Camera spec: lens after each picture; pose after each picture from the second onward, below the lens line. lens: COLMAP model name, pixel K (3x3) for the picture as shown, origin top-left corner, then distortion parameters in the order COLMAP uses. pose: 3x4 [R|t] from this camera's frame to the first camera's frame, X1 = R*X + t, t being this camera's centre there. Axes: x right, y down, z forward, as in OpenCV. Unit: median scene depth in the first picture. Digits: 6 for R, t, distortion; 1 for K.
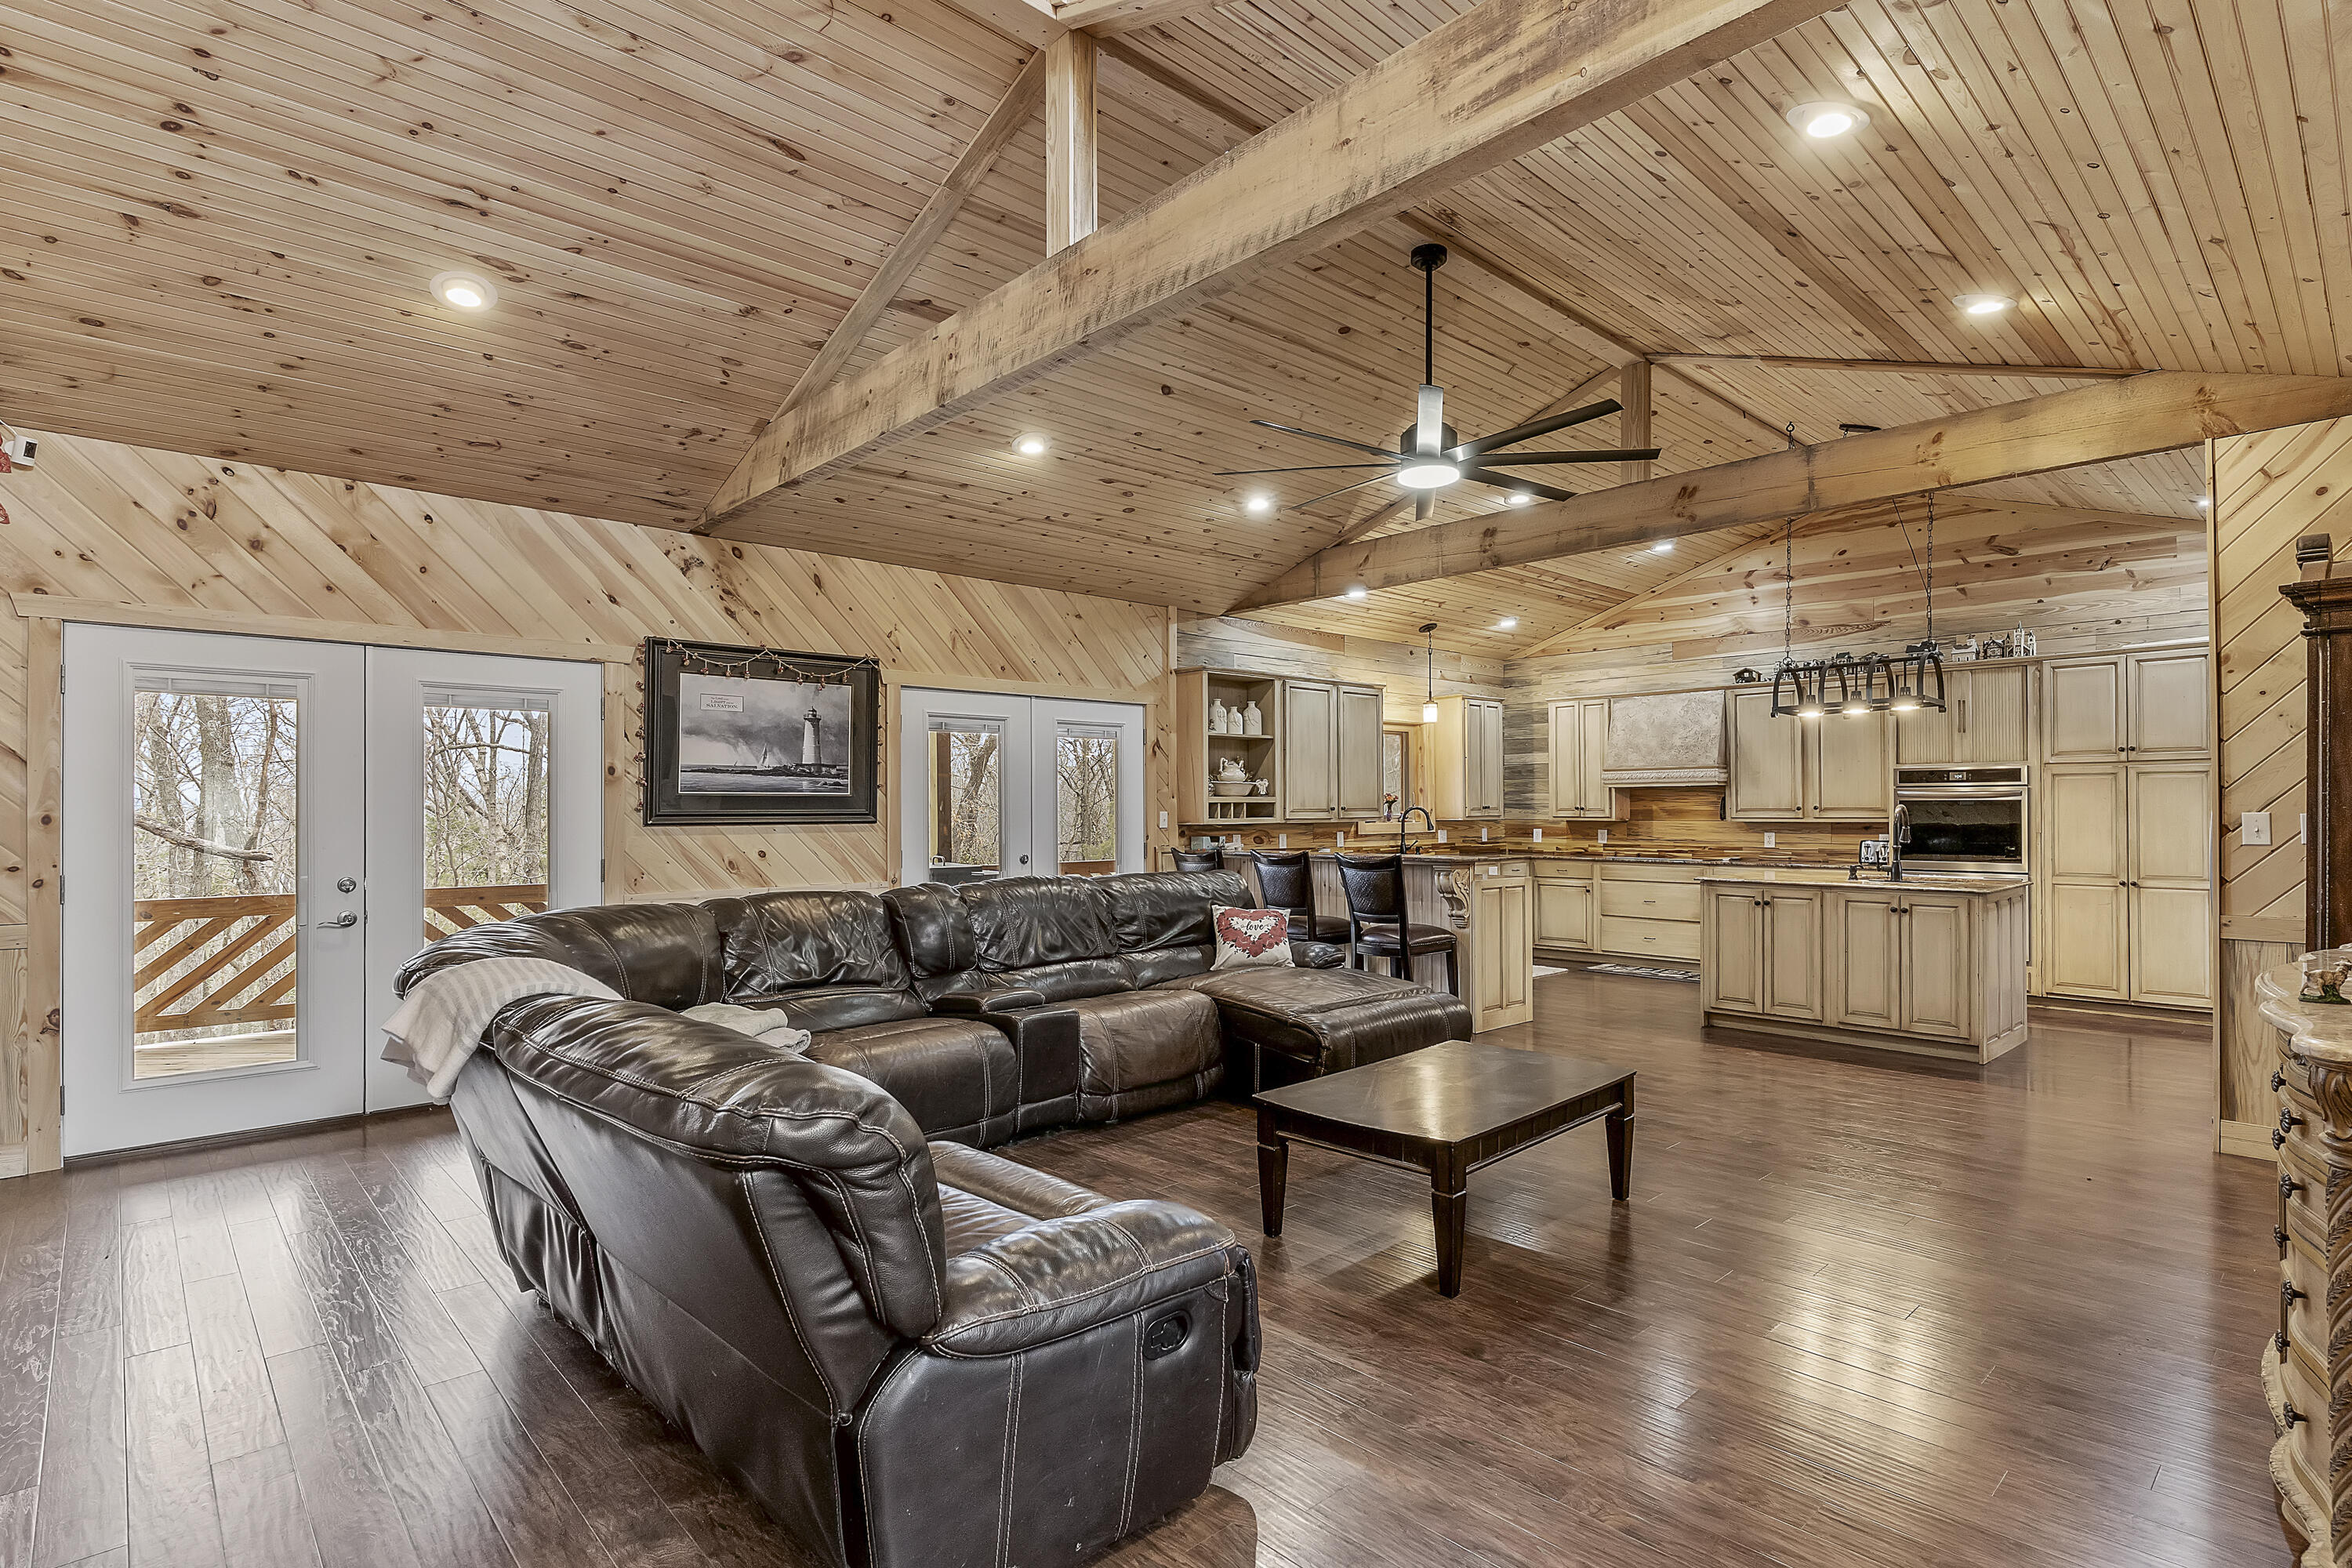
lens RADIAL K [[1138.5, 0, 1176.0], [0, 1138.5, 784.0], [0, 0, 1]] dist [0.002403, 0.000631]
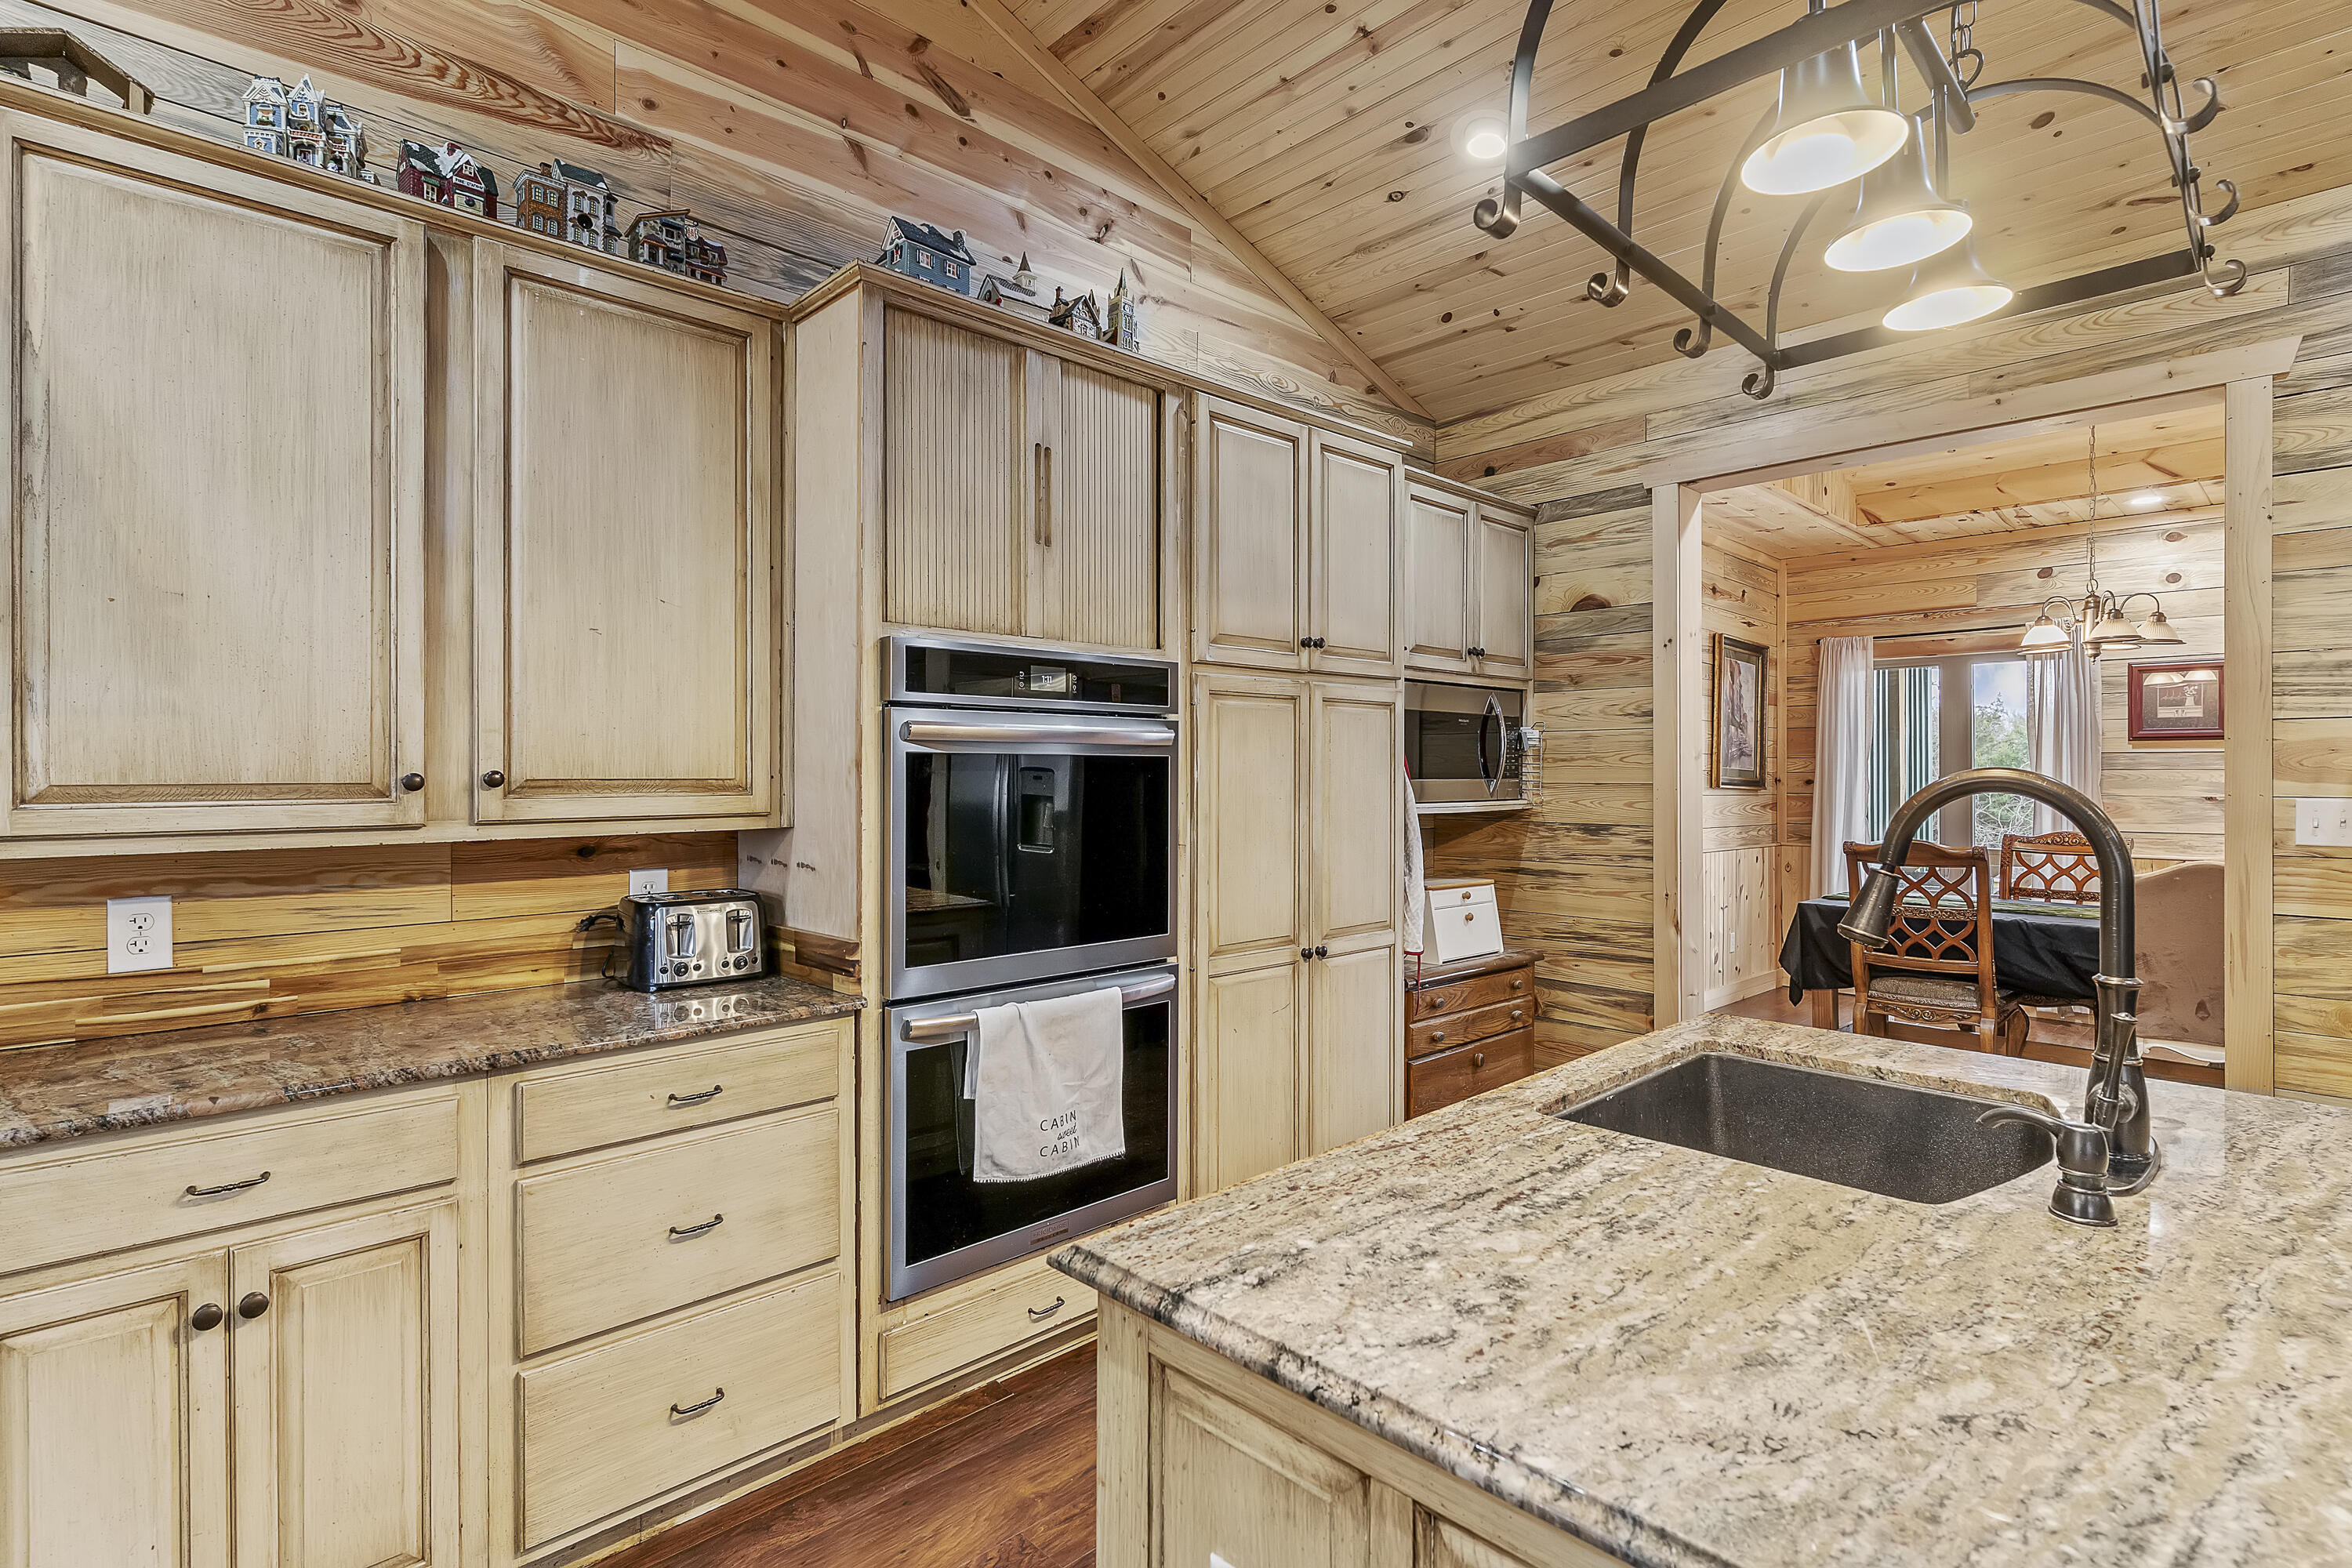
lens RADIAL K [[1138.5, 0, 1176.0], [0, 1138.5, 784.0], [0, 0, 1]] dist [0.002403, 0.000631]
pose [[-0.015743, -0.005641, 0.999860, 0.379592], [-0.018498, 0.999815, 0.005350, 0.020325], [-0.999705, -0.018412, -0.015845, 0.999825]]
